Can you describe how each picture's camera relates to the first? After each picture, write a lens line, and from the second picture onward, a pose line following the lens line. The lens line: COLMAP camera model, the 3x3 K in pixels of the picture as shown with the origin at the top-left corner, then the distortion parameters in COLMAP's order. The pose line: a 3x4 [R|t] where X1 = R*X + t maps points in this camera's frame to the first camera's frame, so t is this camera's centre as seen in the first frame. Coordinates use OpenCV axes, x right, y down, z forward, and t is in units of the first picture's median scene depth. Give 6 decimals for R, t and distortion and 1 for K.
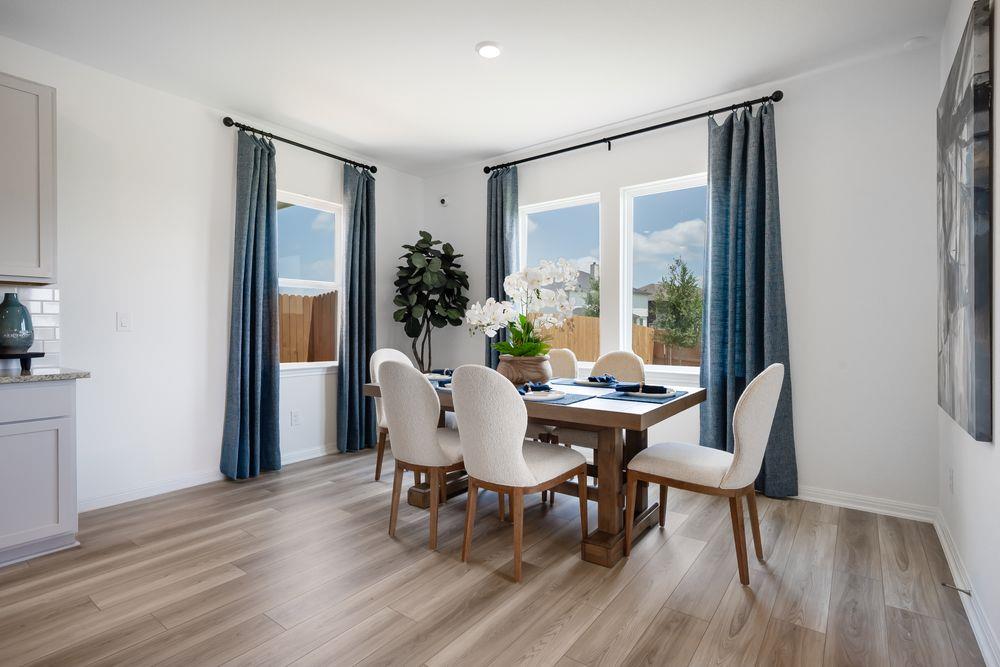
lens RADIAL K [[478.5, 0, 503.0], [0, 478.5, 330.1], [0, 0, 1]] dist [0.004446, 0.000413]
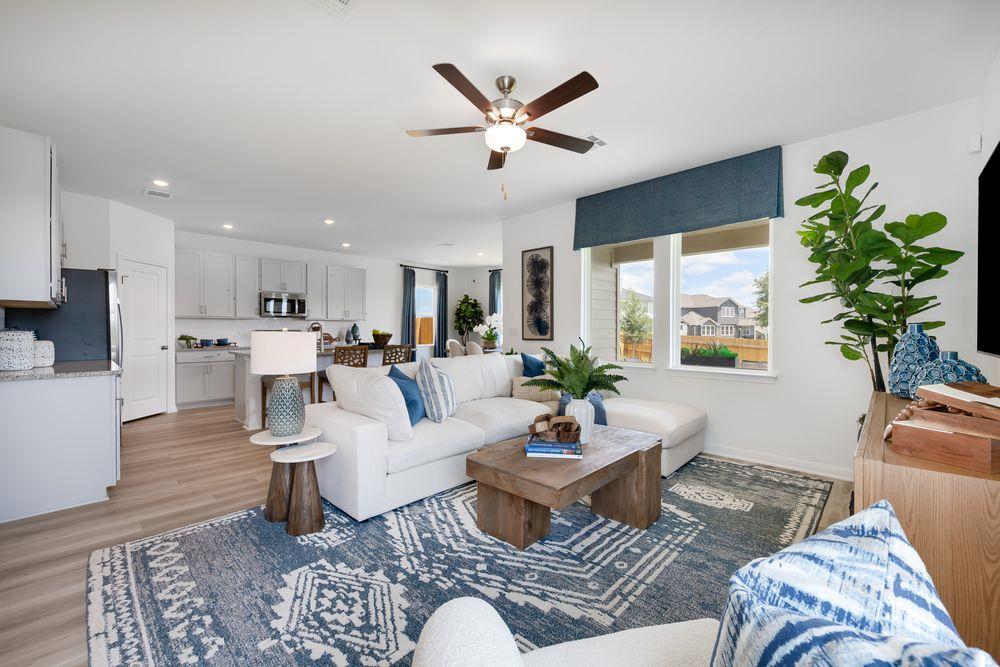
lens RADIAL K [[400.9, 0, 501.8], [0, 400.9, 331.6], [0, 0, 1]] dist [-0.003686, -0.000252]
pose [[0.992573, 0.003394, -0.121607, 0.352438], [-0.002914, 0.999987, 0.004124, -0.019359], [0.121619, -0.003739, 0.992570, -1.363425]]
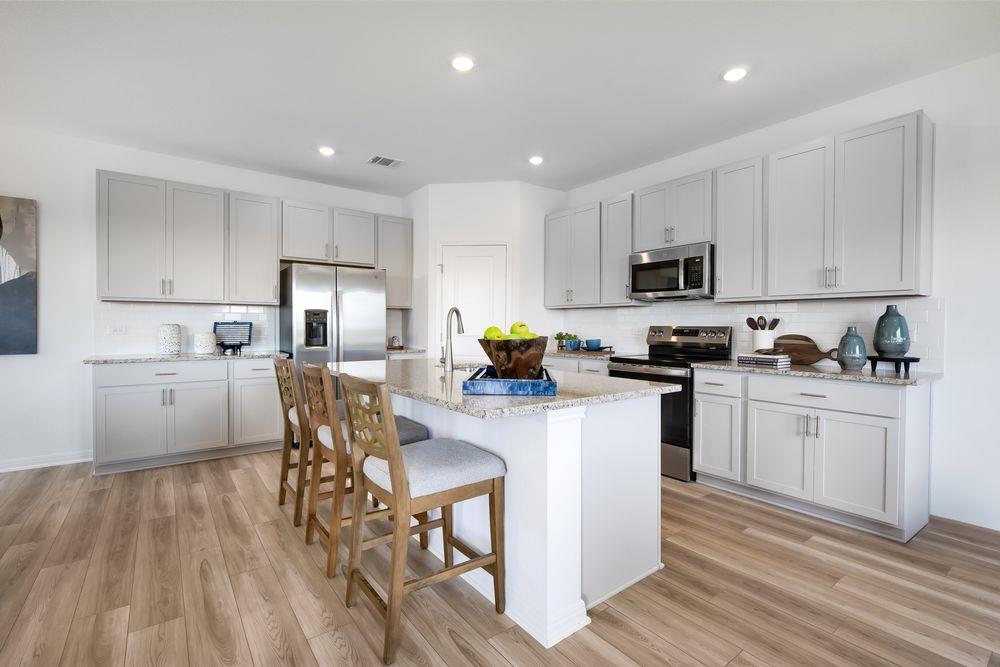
lens RADIAL K [[447.3, 0, 503.6], [0, 447.3, 337.6], [0, 0, 1]] dist [-0.001355, -0.000167]
pose [[-0.277241, 0.018414, -0.960624, 0.183125], [-0.007402, 0.999746, 0.021300, -0.009526], [0.960772, 0.013016, -0.277034, 0.270247]]
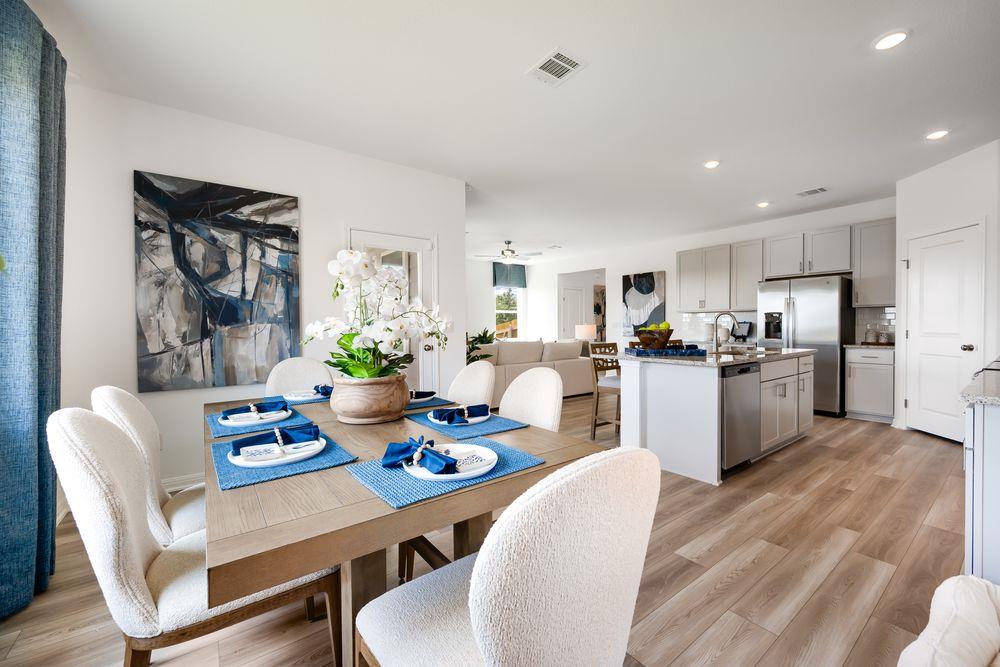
lens RADIAL K [[400.9, 0, 498.5], [0, 400.9, 327.4], [0, 0, 1]] dist [-0.003686, -0.000252]
pose [[-0.959322, -0.002588, 0.282302, -0.213641], [-0.000386, 0.999969, 0.007856, -0.009978], [-0.282313, 0.007427, -0.959293, 1.104883]]
